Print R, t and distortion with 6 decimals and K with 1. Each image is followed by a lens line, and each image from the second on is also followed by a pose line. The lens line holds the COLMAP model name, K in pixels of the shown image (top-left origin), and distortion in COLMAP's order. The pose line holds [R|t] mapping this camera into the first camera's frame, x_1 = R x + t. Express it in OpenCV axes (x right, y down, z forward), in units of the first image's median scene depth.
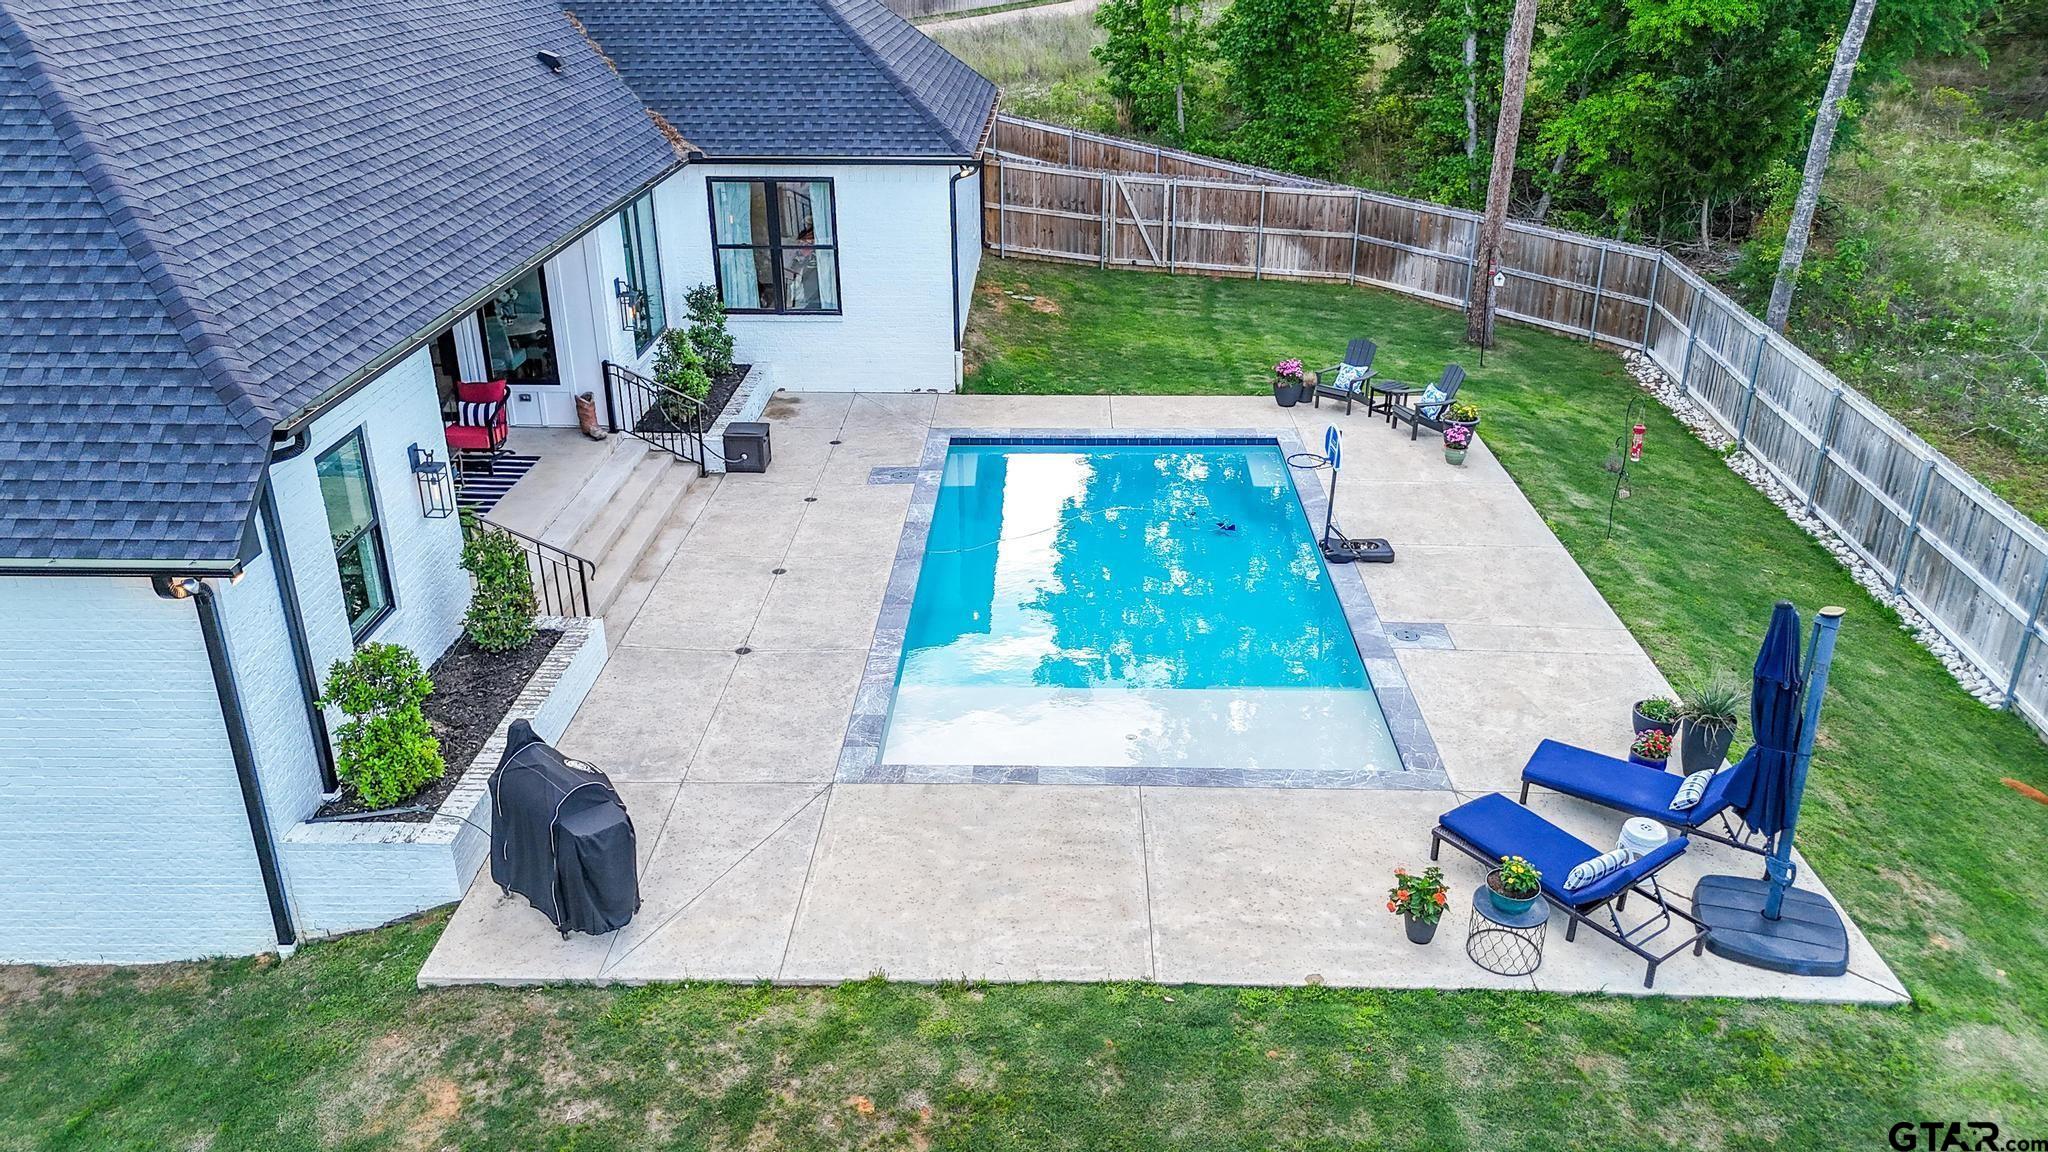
lens RADIAL K [[1502.3, 0, 1054.1], [0, 1502.3, 579.0], [0, 0, 1]] dist [0.047826, -0.012743]
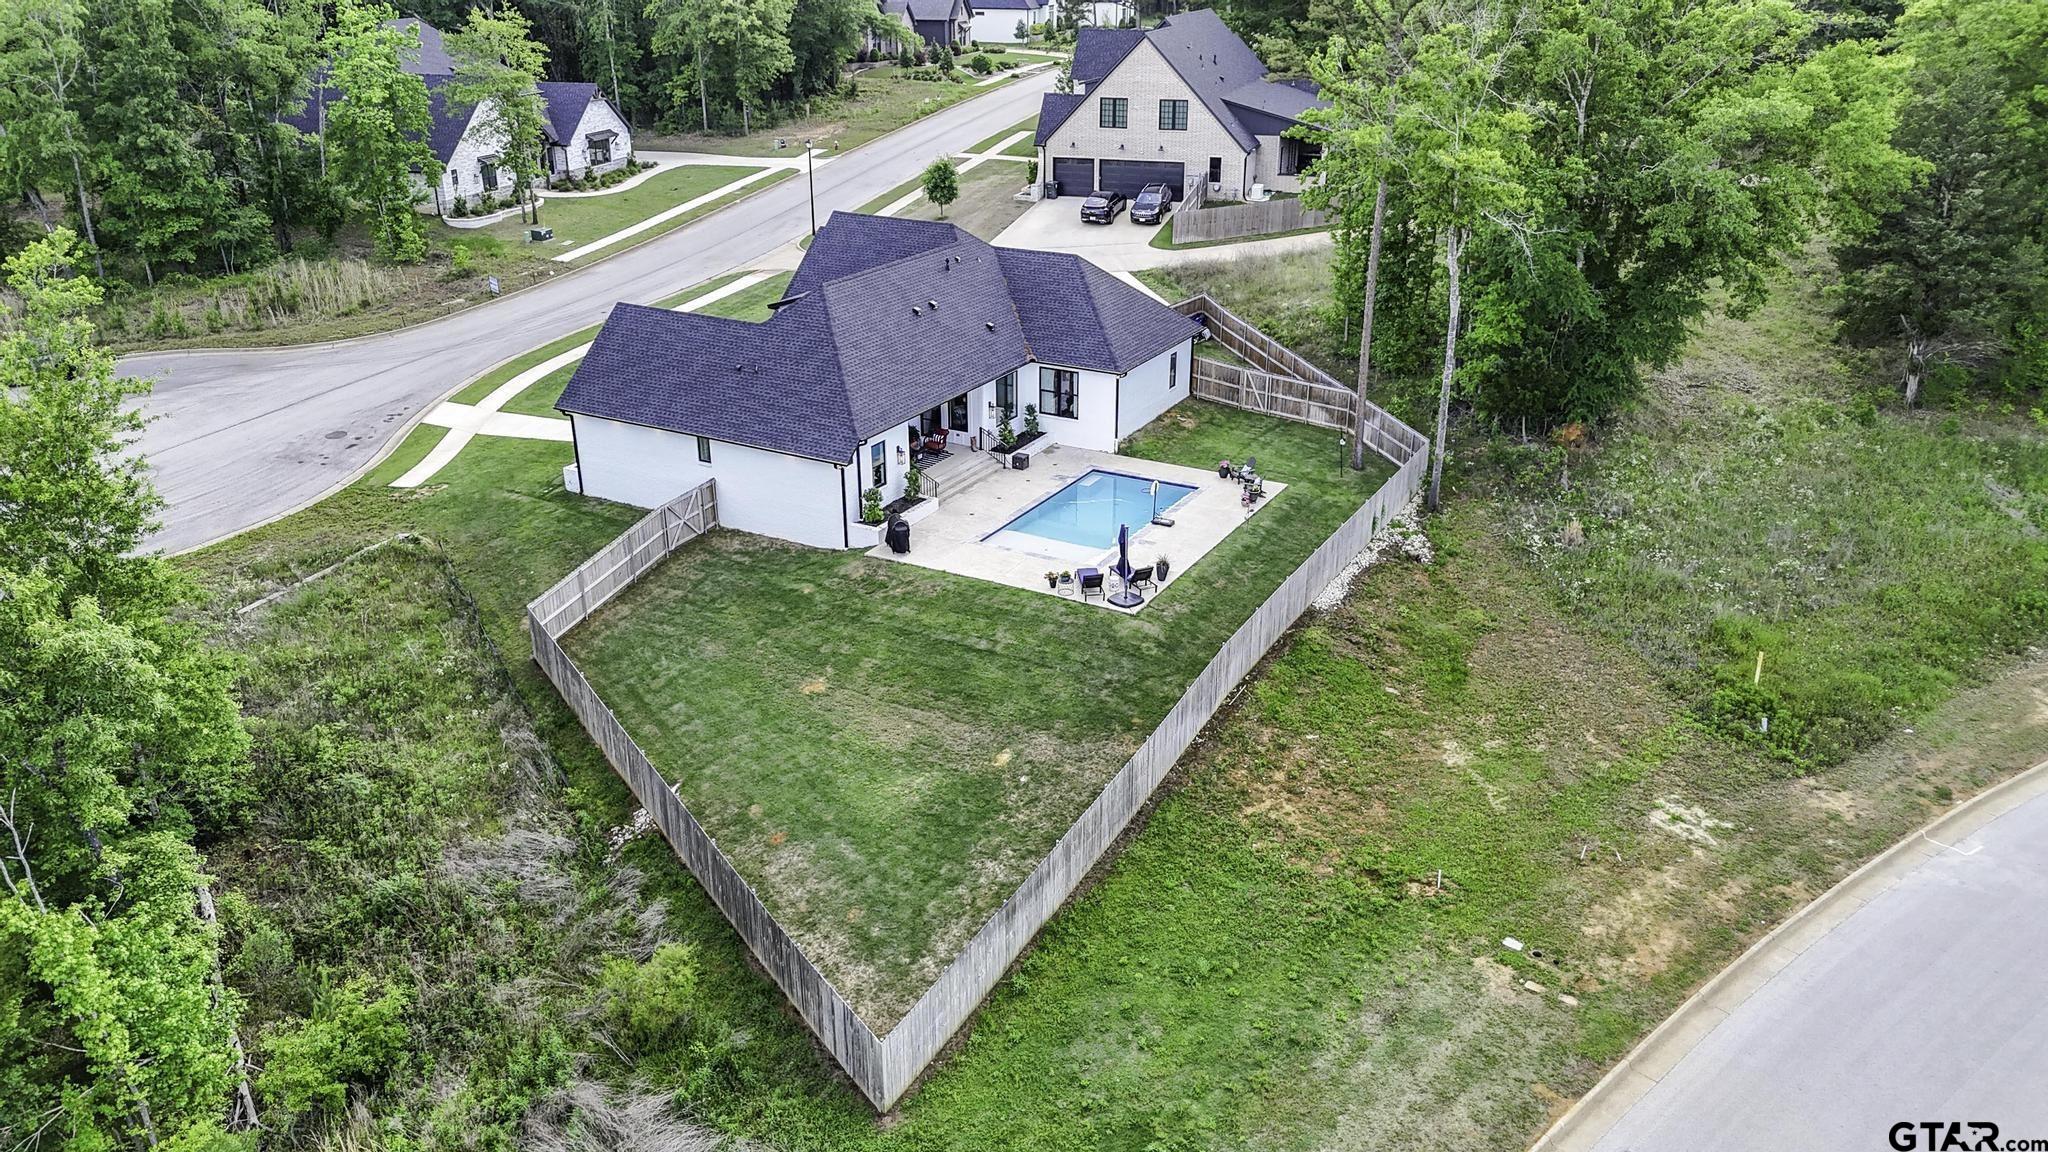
lens RADIAL K [[1502.3, 0, 1054.1], [0, 1502.3, 579.0], [0, 0, 1]] dist [0.047826, -0.012743]
pose [[0.885735, 0.182990, -0.426600, 1.390012], [-0.191569, 0.981206, 0.023138, 0.071346], [0.422817, 0.061229, 0.904144, -1.965587]]
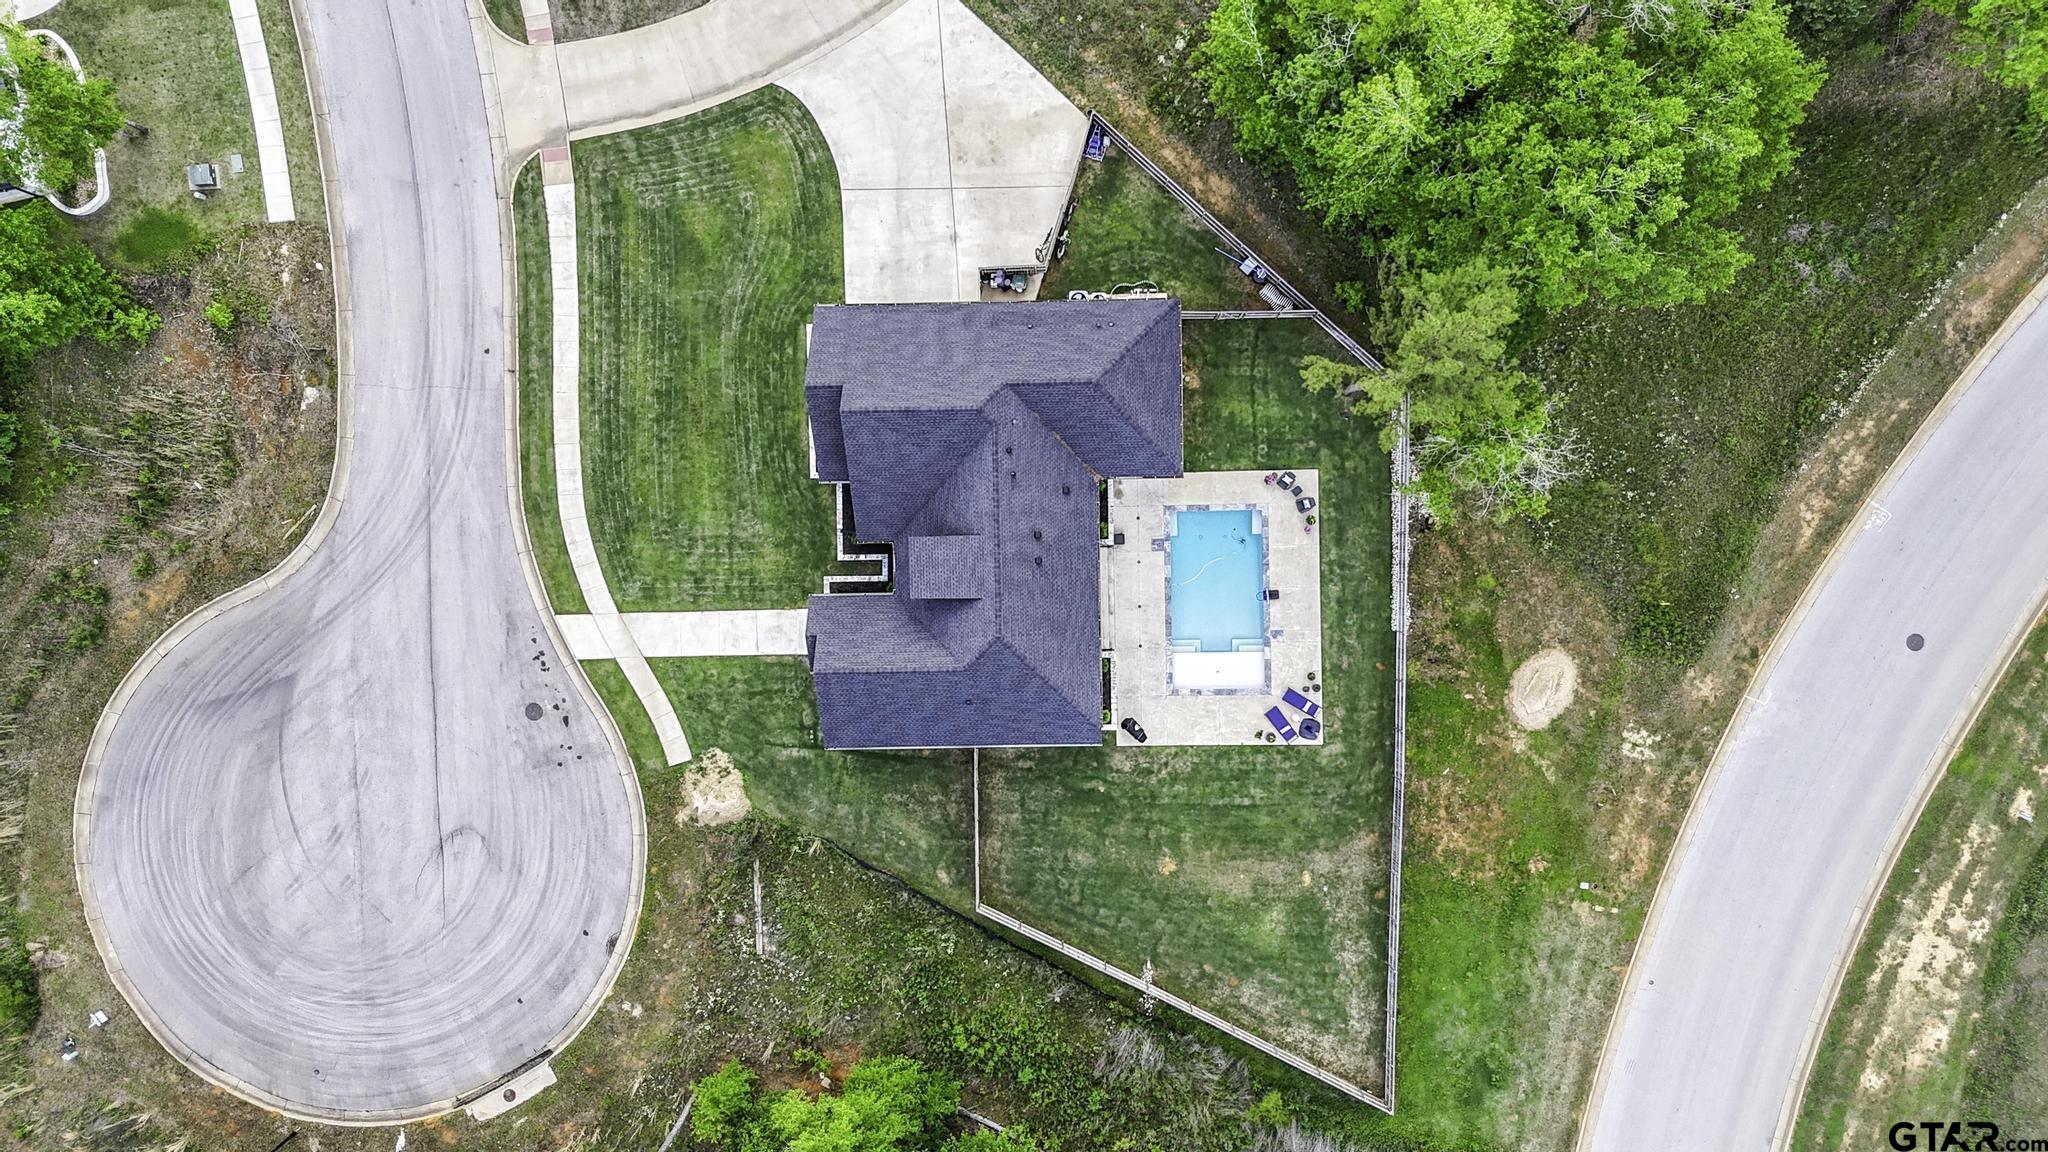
lens RADIAL K [[1502.3, 0, 1054.1], [0, 1502.3, 579.0], [0, 0, 1]] dist [0.047826, -0.012743]
pose [[0.999443, -0.031667, -0.010566, -0.388828], [0.022766, 0.415057, 0.909511, -4.123712], [-0.024416, -0.909244, 0.415546, -0.775539]]
